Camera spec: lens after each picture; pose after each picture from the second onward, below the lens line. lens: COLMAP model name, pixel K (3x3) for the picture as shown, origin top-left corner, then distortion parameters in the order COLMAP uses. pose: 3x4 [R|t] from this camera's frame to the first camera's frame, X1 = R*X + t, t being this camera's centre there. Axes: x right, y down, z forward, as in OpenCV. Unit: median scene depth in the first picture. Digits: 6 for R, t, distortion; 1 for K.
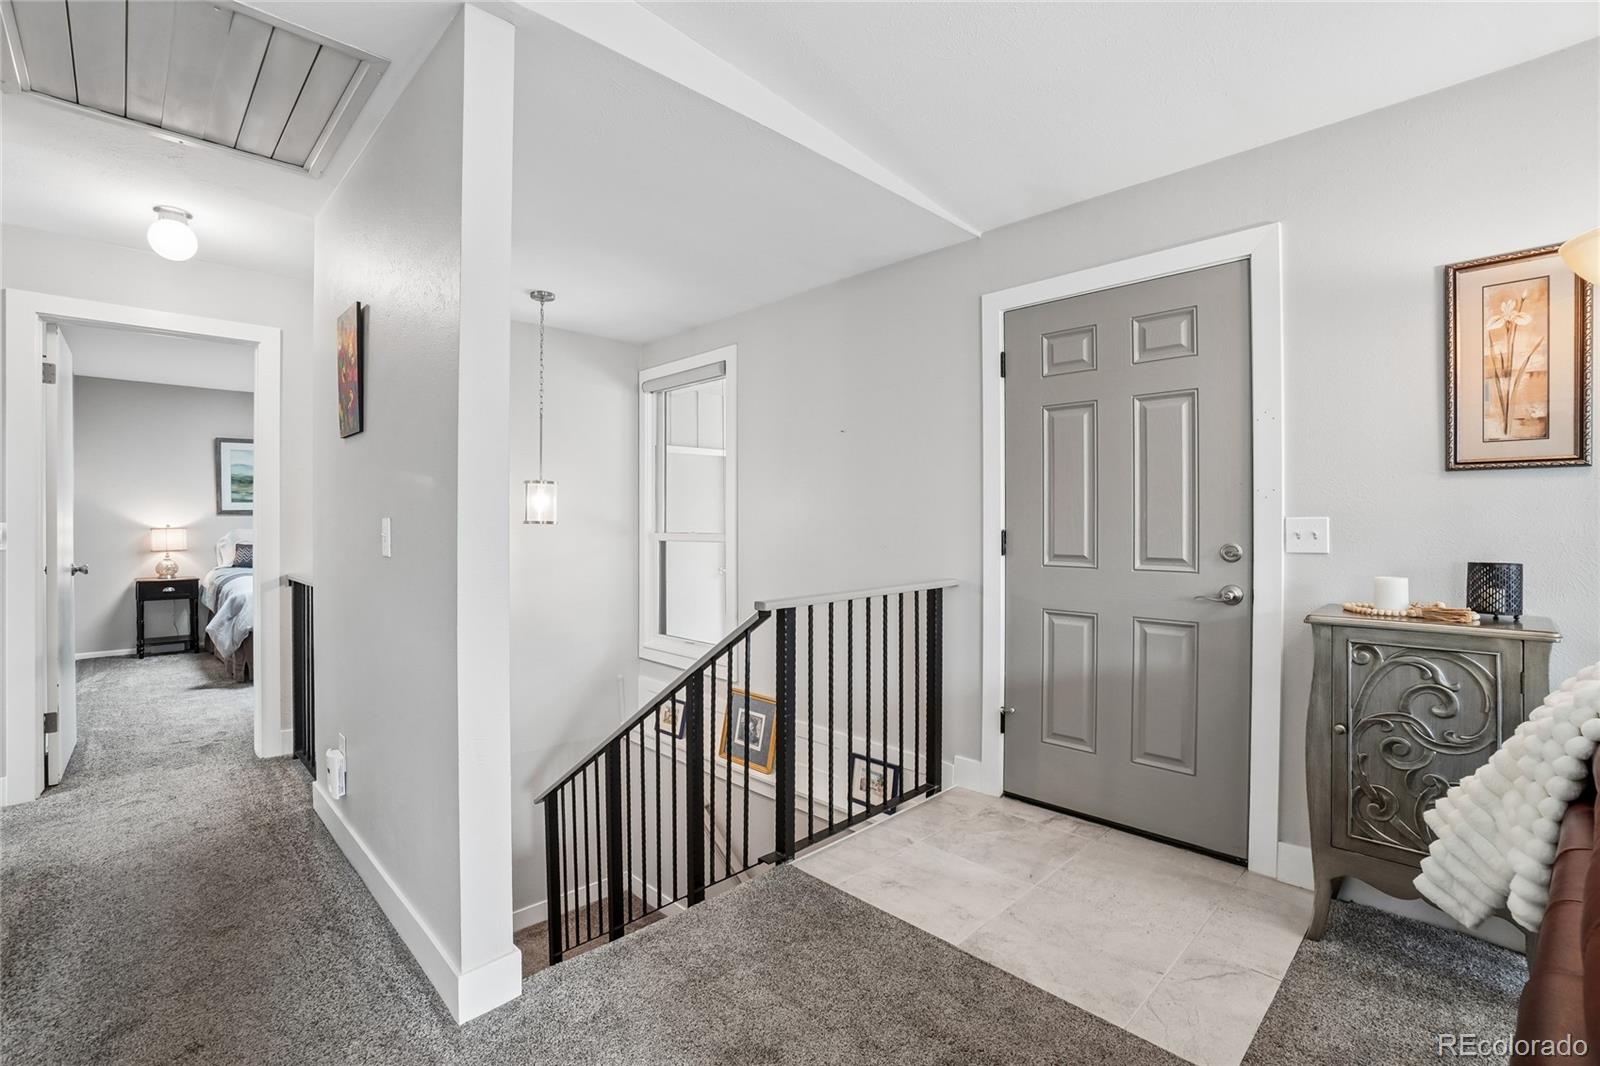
lens RADIAL K [[711.4, 0, 770.8], [0, 711.4, 521.0], [0, 0, 1]] dist [-0.050005, 0.014541]
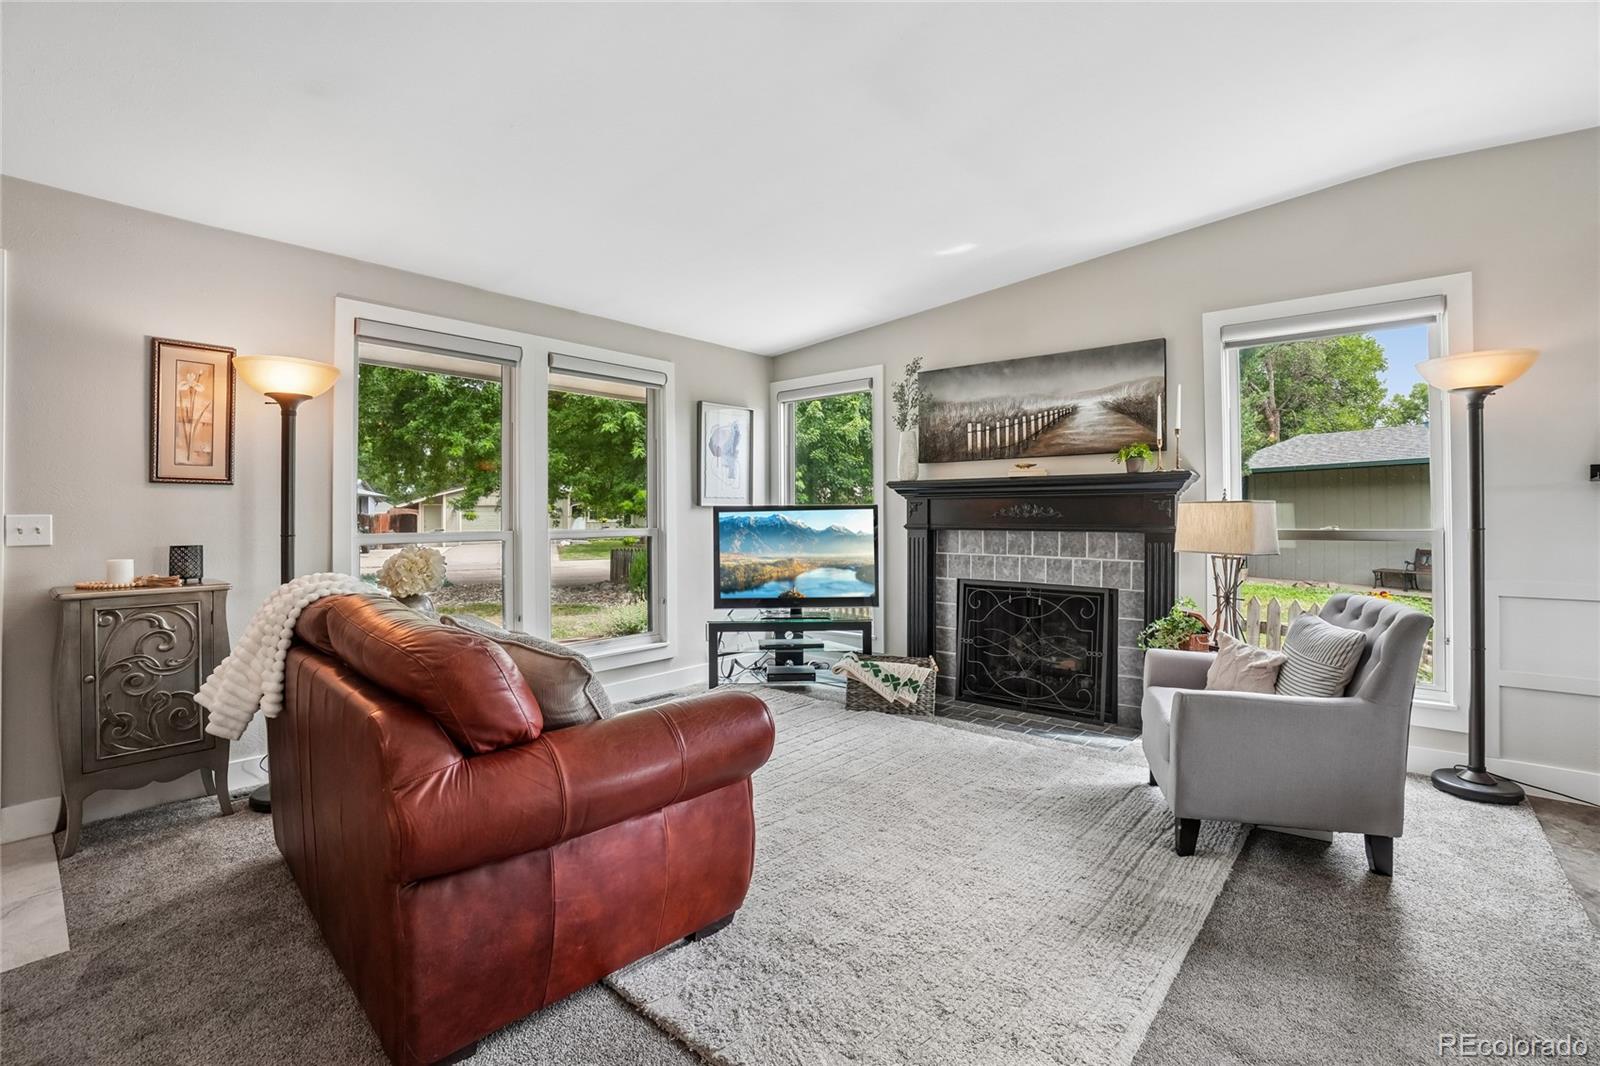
lens RADIAL K [[711.4, 0, 799.8], [0, 711.4, 510.8], [0, 0, 1]] dist [-0.050005, 0.014541]
pose [[-0.109792, 0.009046, 0.993913, -0.481852], [0.002059, 0.999959, -0.008874, 0.000604], [-0.993952, 0.001072, -0.109806, -0.146438]]
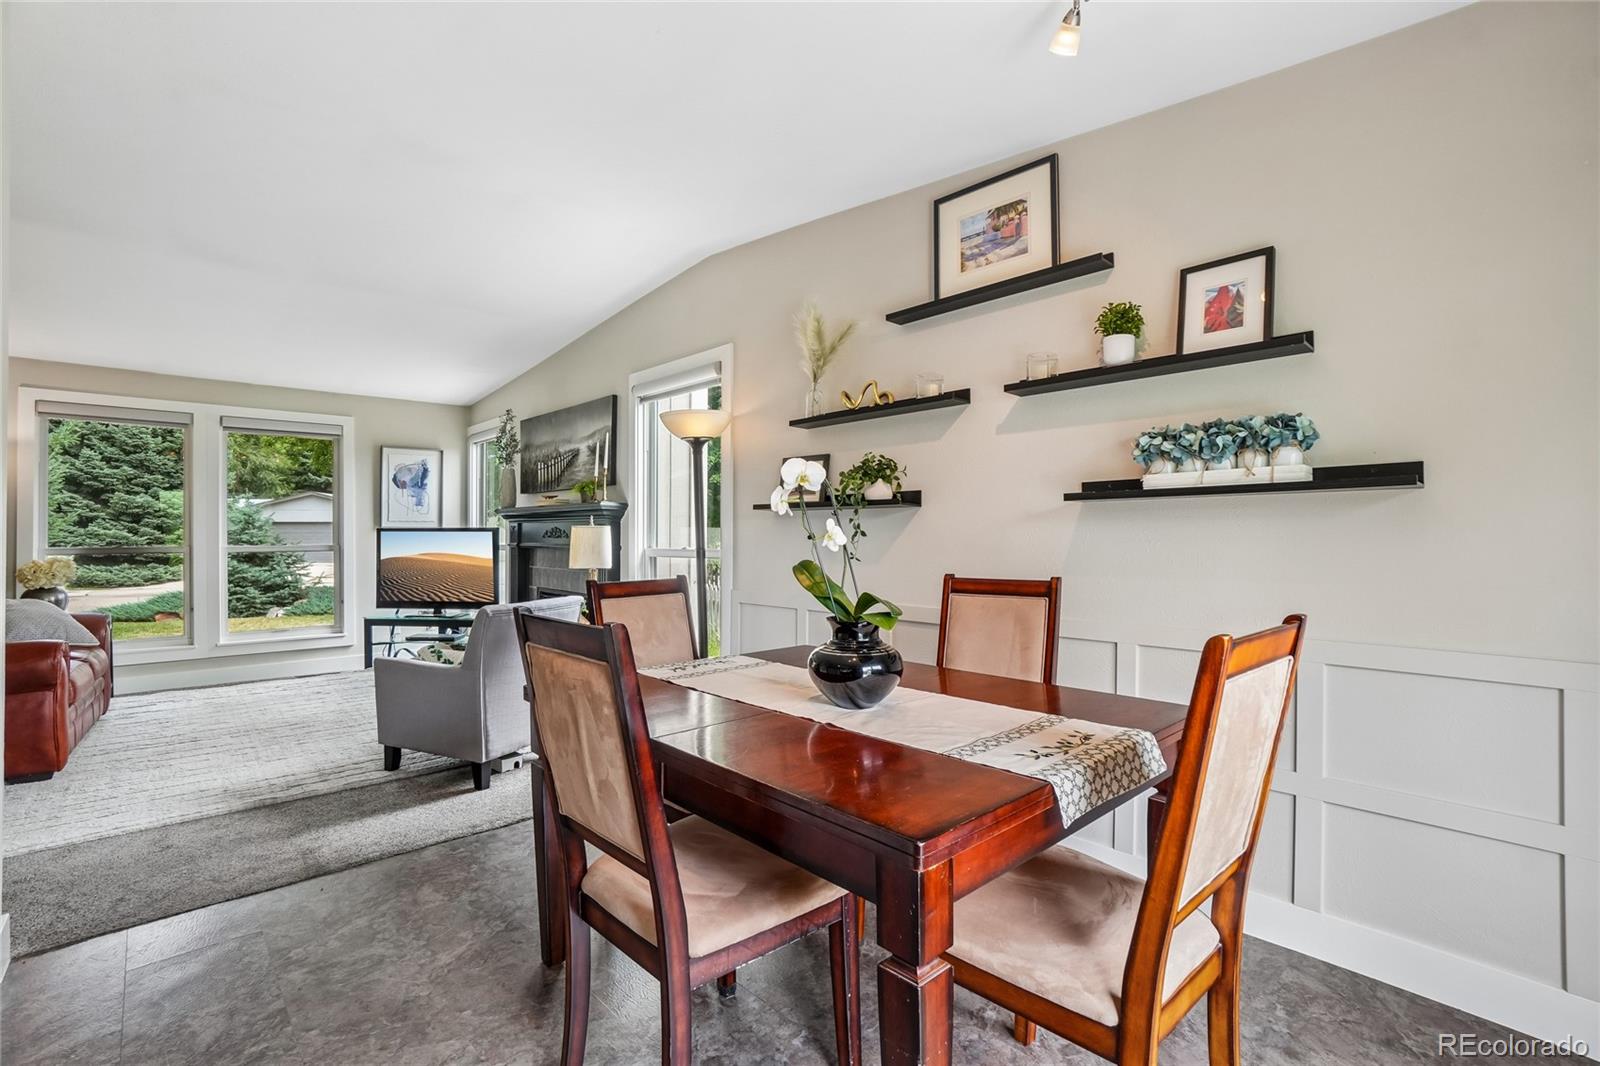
lens RADIAL K [[711.4, 0, 786.3], [0, 711.4, 536.0], [0, 0, 1]] dist [-0.050005, 0.014541]
pose [[0.007168, 0.000772, 0.999974, -1.014227], [-0.000826, 0.999999, -0.000766, -0.002161], [-0.999974, -0.000820, 0.007169, -1.699224]]
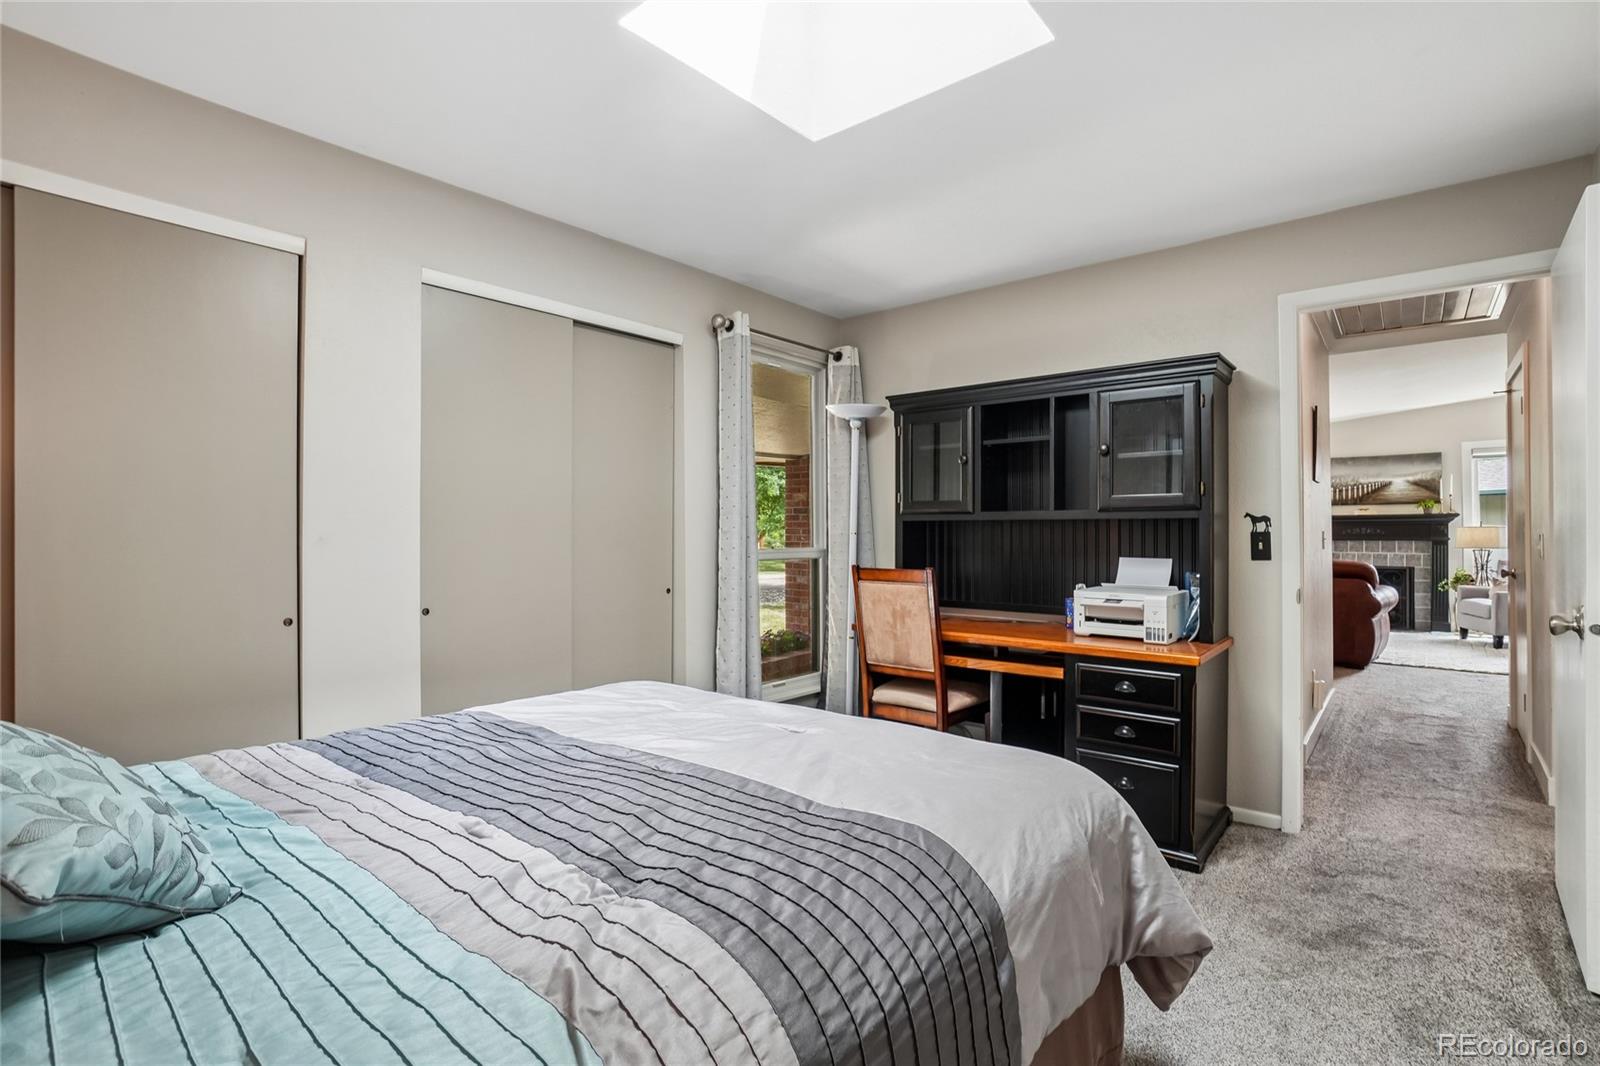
lens RADIAL K [[757.4, 0, 797.8], [0, 757.4, 527.4], [0, 0, 1]] dist [-0.024171, 0.002280]
pose [[-0.121819, 0.014878, 0.992441, -2.362356], [0.001285, 0.999889, -0.014832, 0.023390], [-0.992551, -0.000531, -0.121825, 2.597657]]
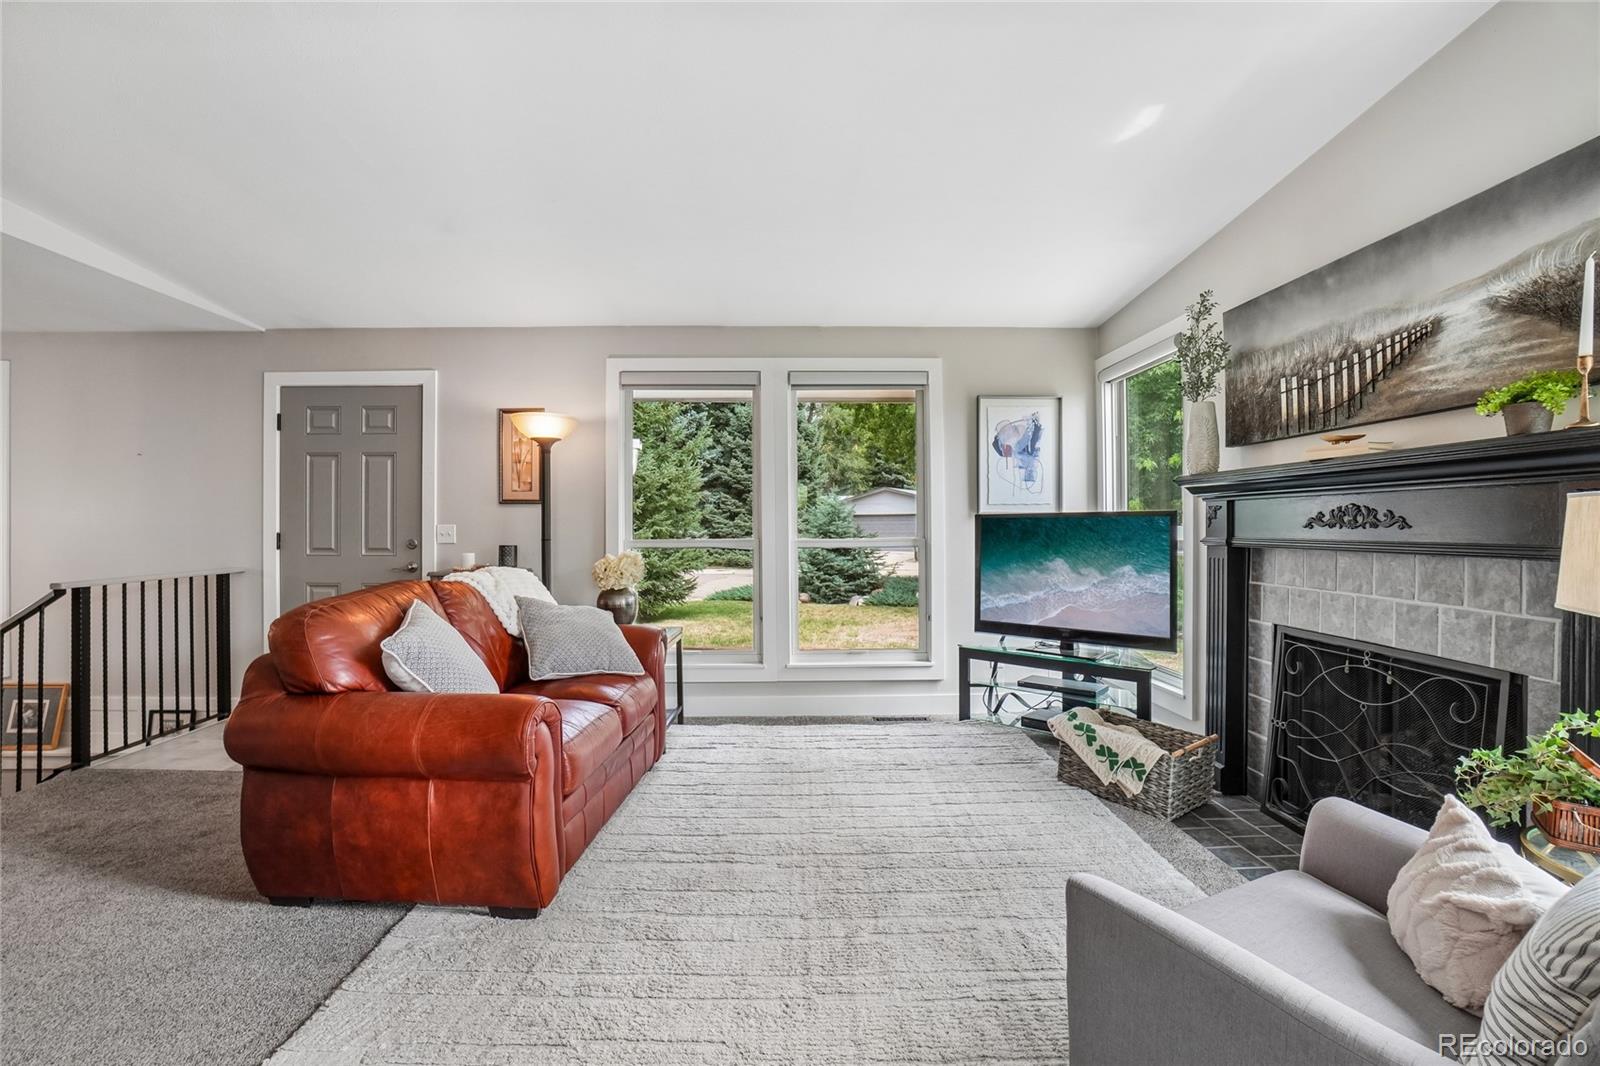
lens RADIAL K [[711.4, 0, 794.1], [0, 711.4, 527.6], [0, 0, 1]] dist [-0.050005, 0.014541]
pose [[0.667522, 0.000316, 0.744590, -0.047621], [-0.000634, 1.000000, 0.000144, 0.001570], [-0.744590, -0.000569, 0.667522, -1.003076]]
